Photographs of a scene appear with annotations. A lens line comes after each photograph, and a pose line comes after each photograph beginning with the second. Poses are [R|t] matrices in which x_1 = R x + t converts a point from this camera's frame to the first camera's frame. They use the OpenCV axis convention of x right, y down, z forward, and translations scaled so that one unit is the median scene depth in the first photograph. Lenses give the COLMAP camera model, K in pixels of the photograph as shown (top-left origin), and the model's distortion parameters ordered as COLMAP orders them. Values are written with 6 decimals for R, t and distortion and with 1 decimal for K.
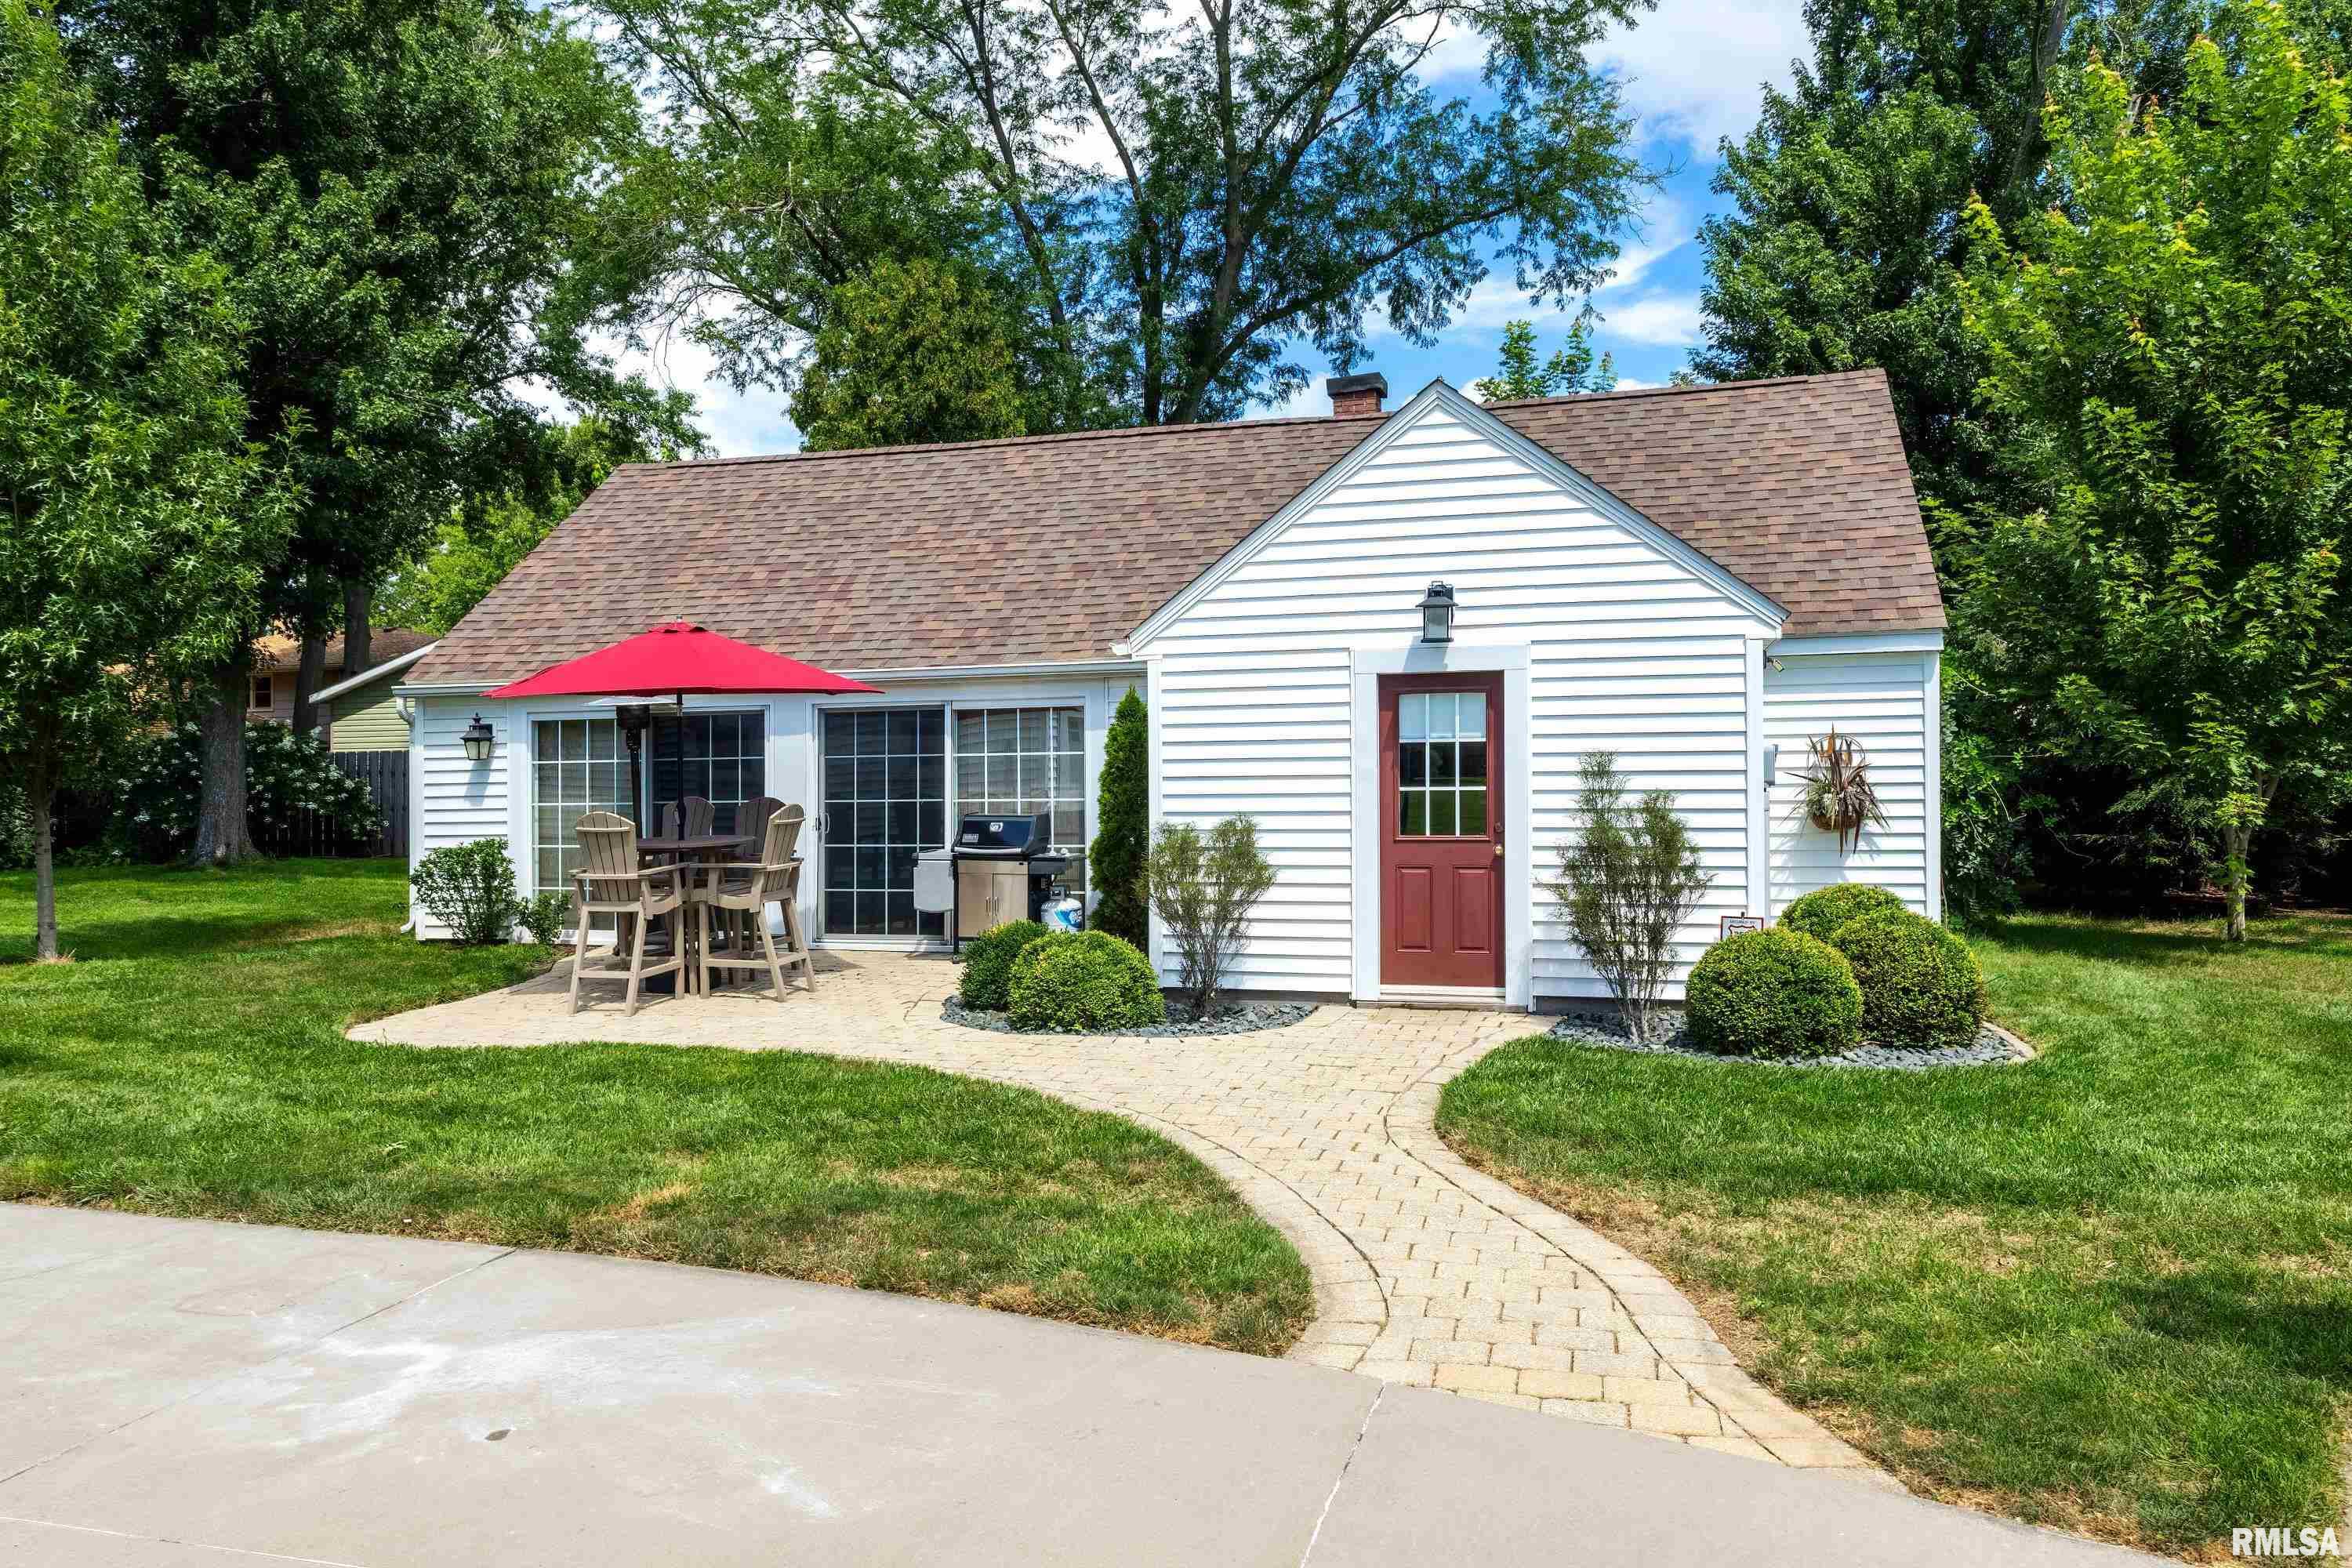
lens RADIAL K [[1689.7, 0, 1181.9], [0, 1689.7, 739.6], [0, 0, 1]] dist [0.001951, -0.001683]
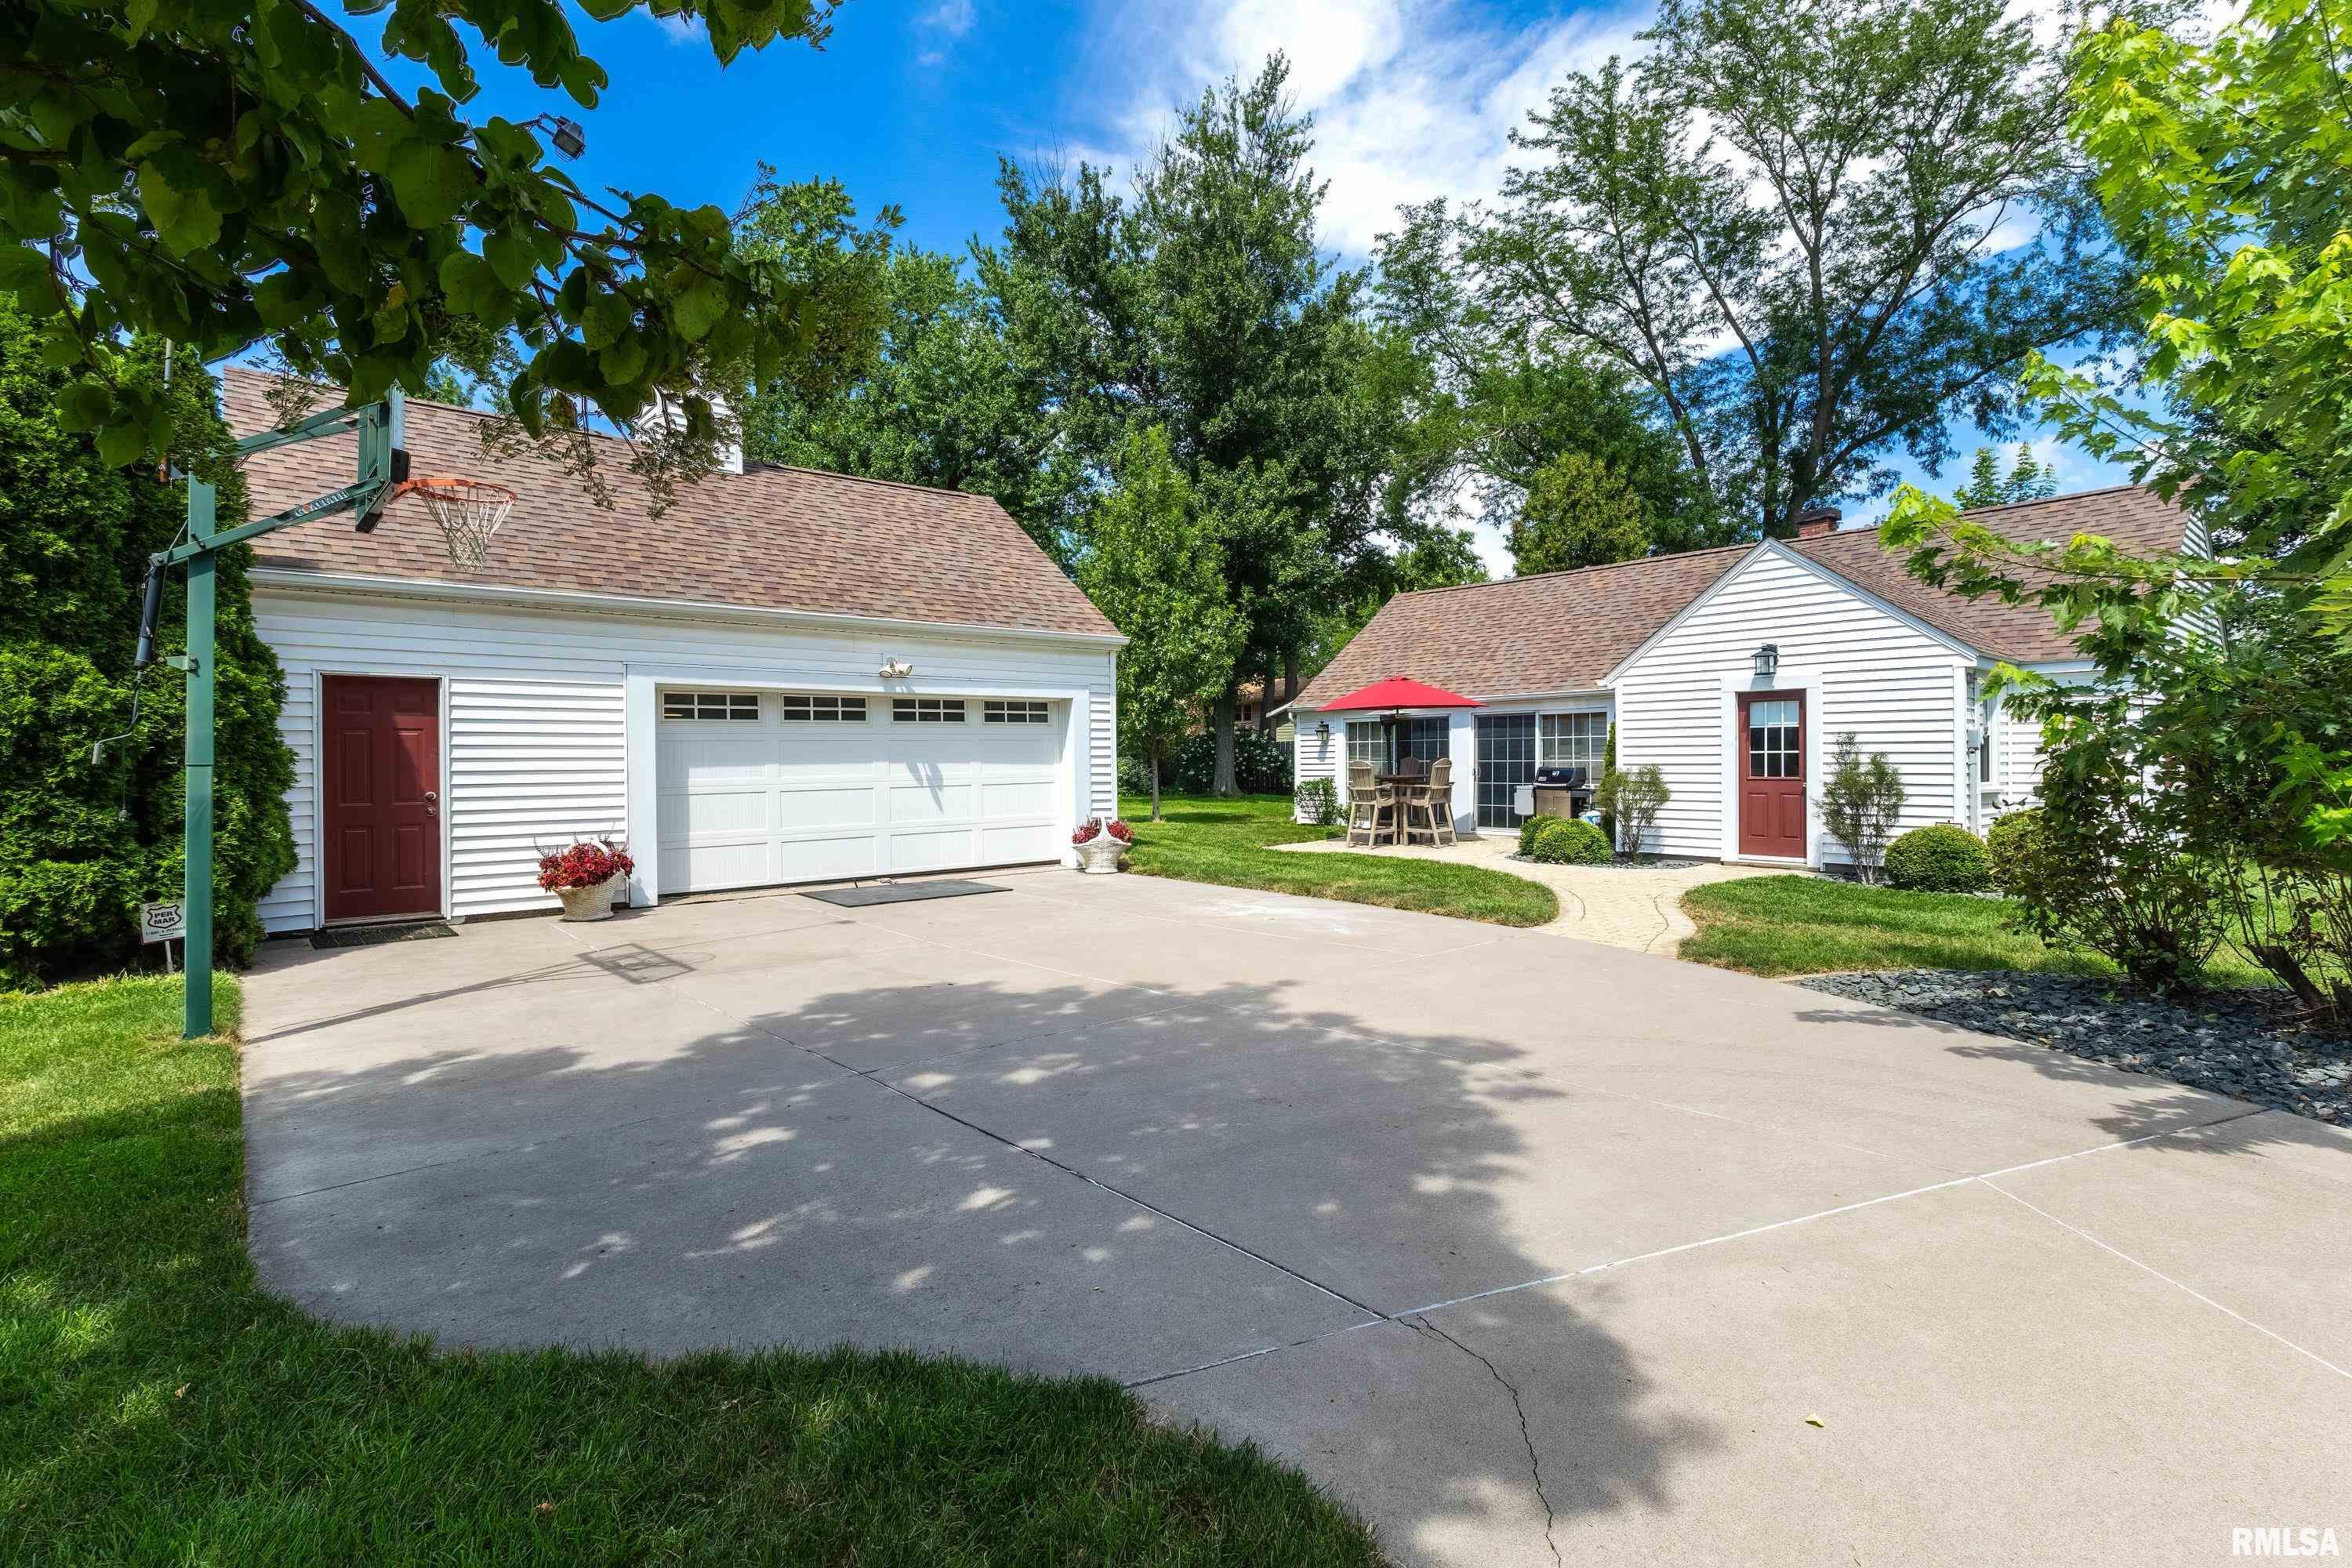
lens RADIAL K [[1096.7, 0, 1173.0], [0, 1096.7, 755.8], [0, 0, 1]] dist [0.000769, -0.000089]
pose [[0.841961, 0.007325, -0.539489, 0.177945], [0.000255, 0.999902, 0.013974, 0.011327], [0.539539, -0.011903, 0.841877, -0.281714]]
